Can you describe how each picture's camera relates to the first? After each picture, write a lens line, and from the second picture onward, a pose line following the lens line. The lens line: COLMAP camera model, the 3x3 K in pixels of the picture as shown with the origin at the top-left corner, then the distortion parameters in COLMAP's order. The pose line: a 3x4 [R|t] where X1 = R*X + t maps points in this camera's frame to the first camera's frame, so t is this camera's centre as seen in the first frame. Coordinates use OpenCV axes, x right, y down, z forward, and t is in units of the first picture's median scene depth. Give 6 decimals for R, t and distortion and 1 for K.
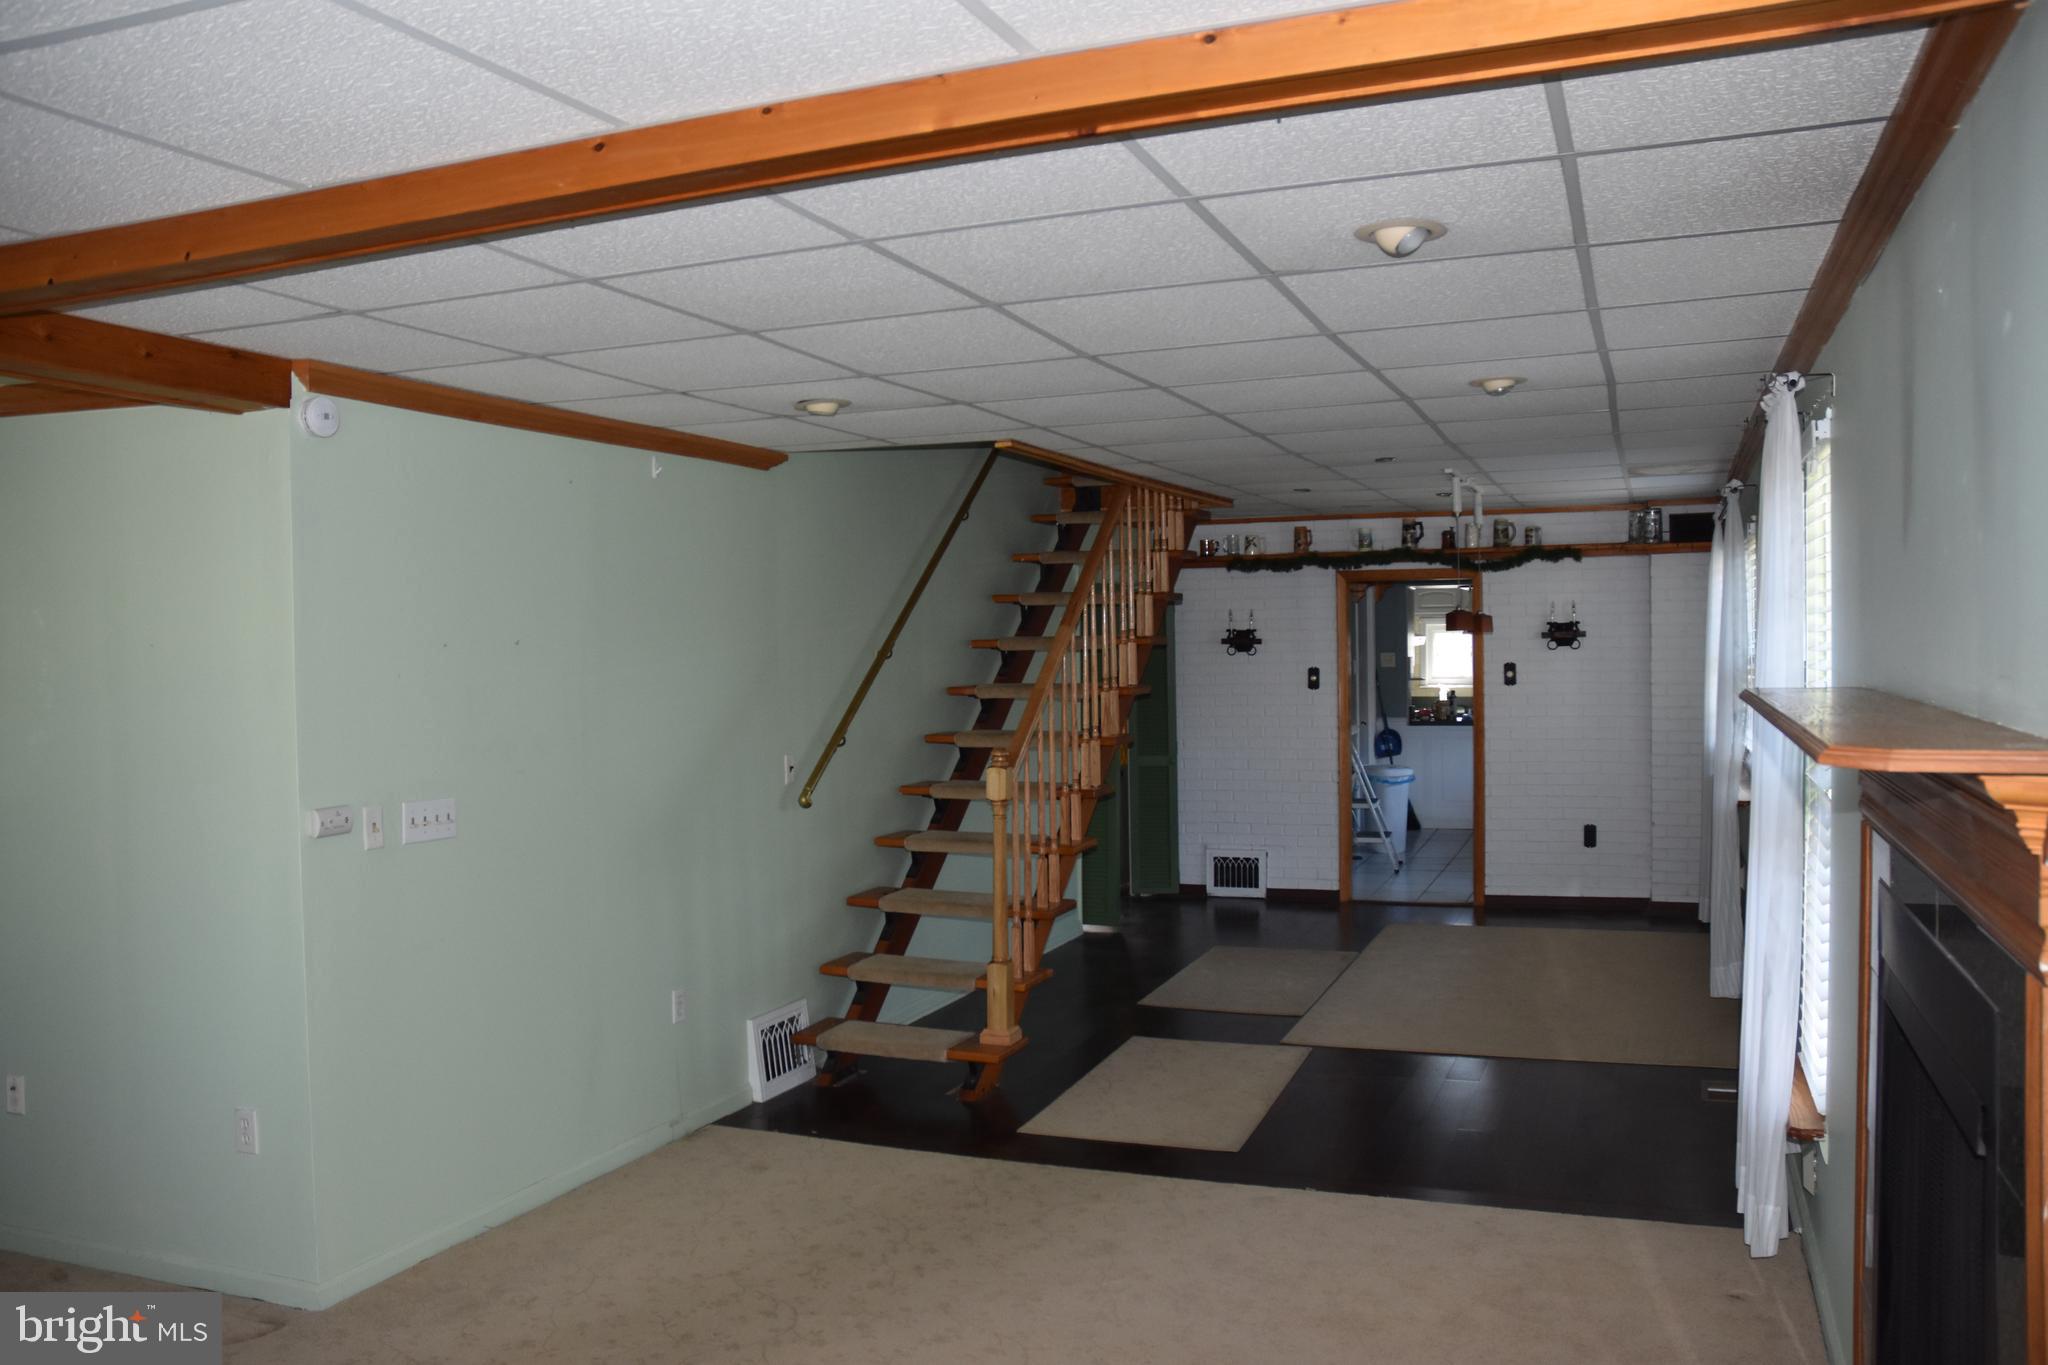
lens RADIAL K [[1613.3, 0, 989.1], [0, 1613.3, 704.3], [0, 0, 1]] dist [-0.159080, 0.139300]
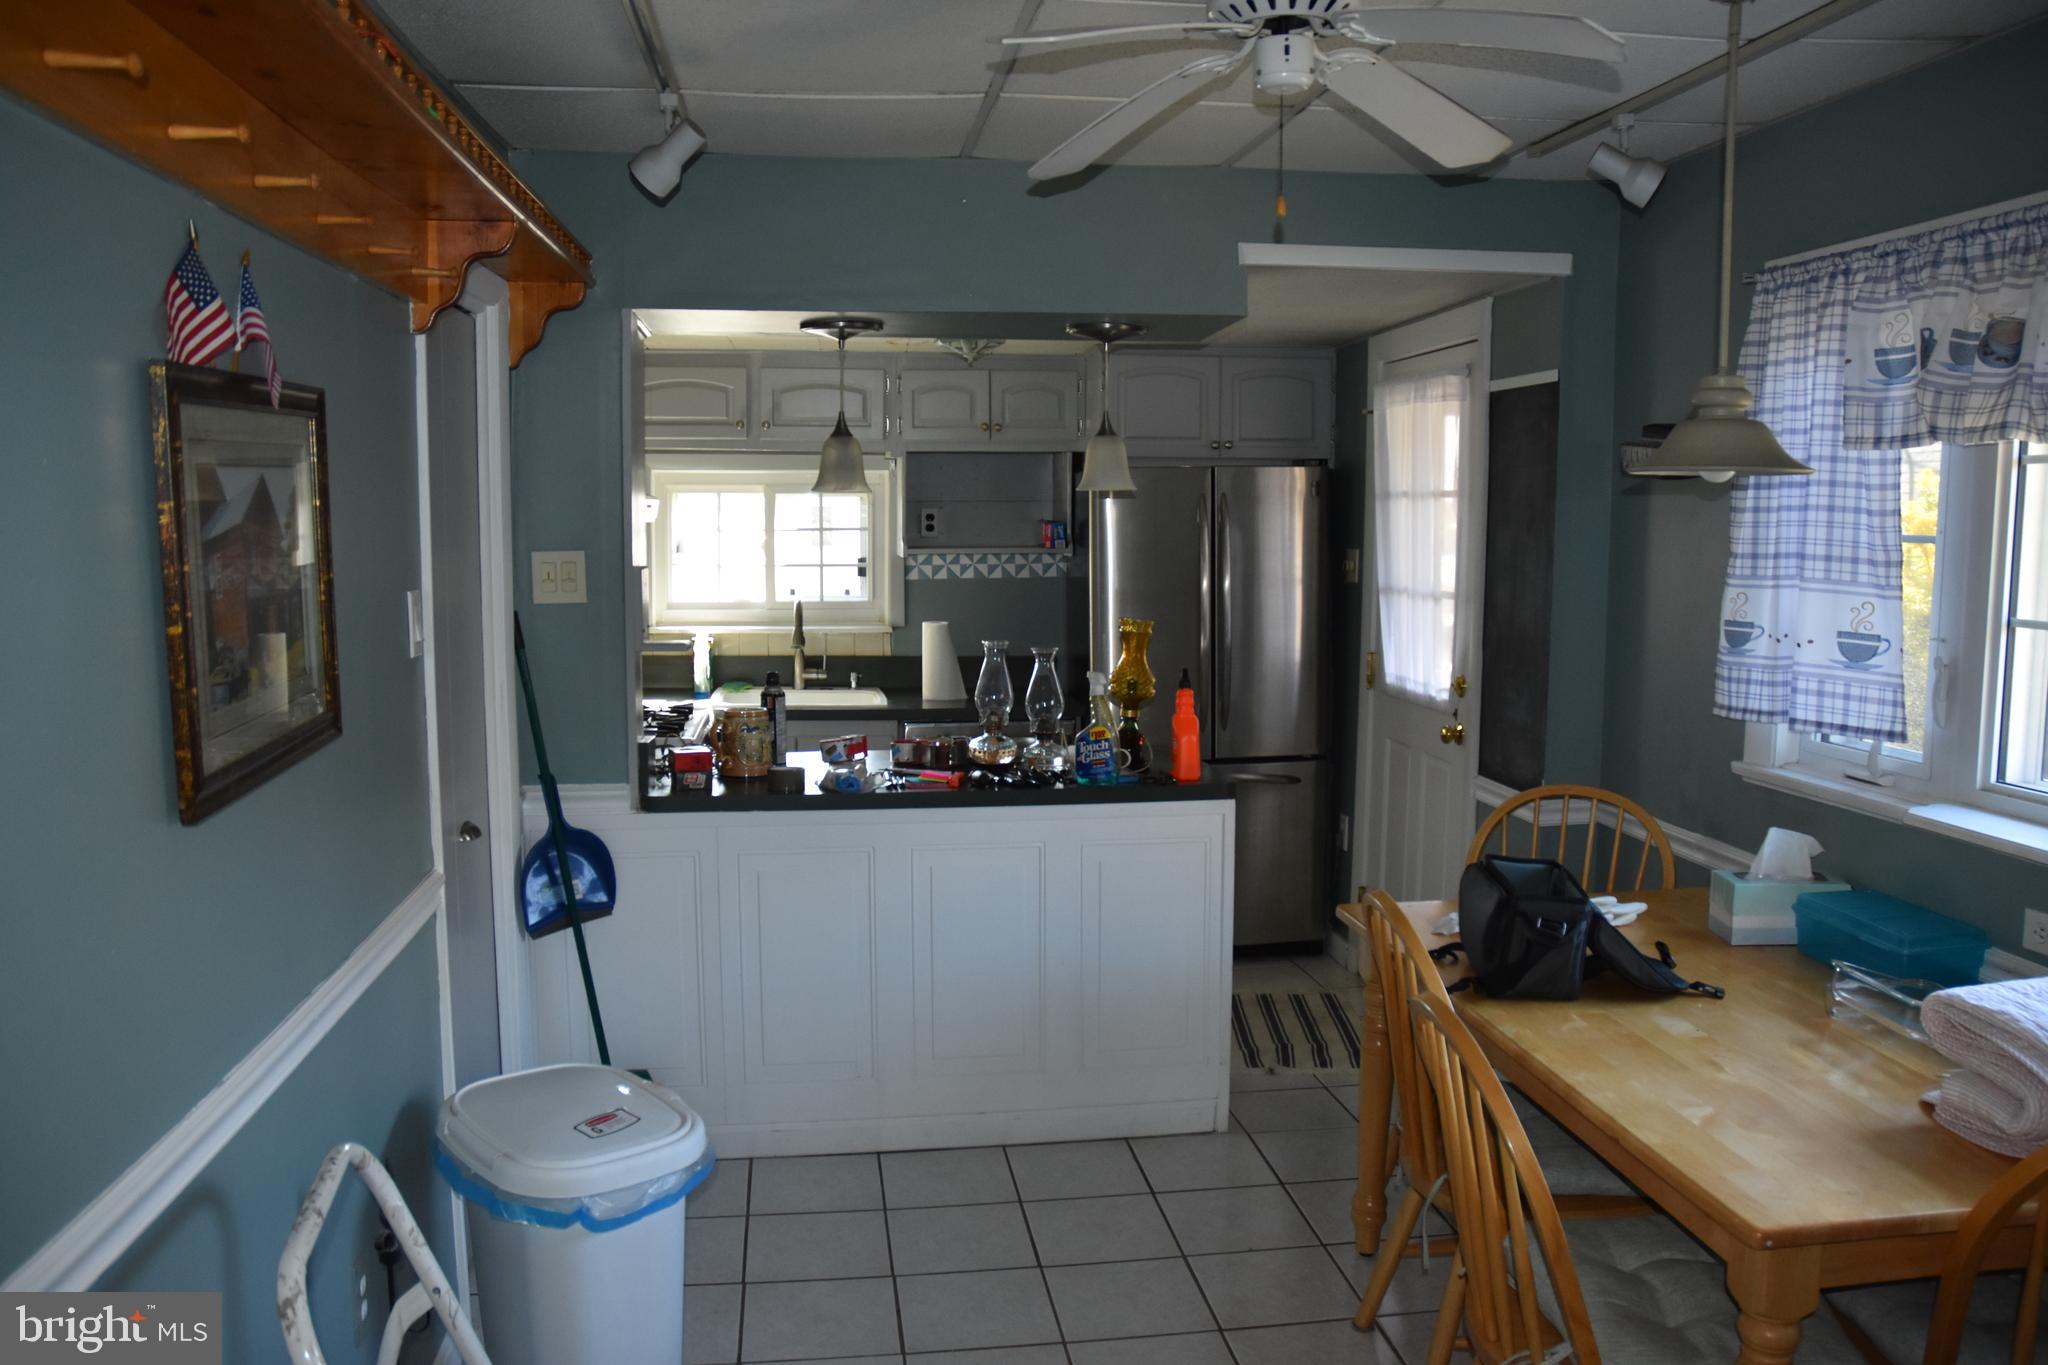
lens RADIAL K [[1613.3, 0, 1024.6], [0, 1613.3, 684.5], [0, 0, 1]] dist [-0.159080, 0.139300]
pose [[0.876543, -0.038668, 0.479767, 0.187712], [0.004286, 0.997355, 0.072554, -0.029120], [-0.481304, -0.061540, 0.874391, 0.719922]]
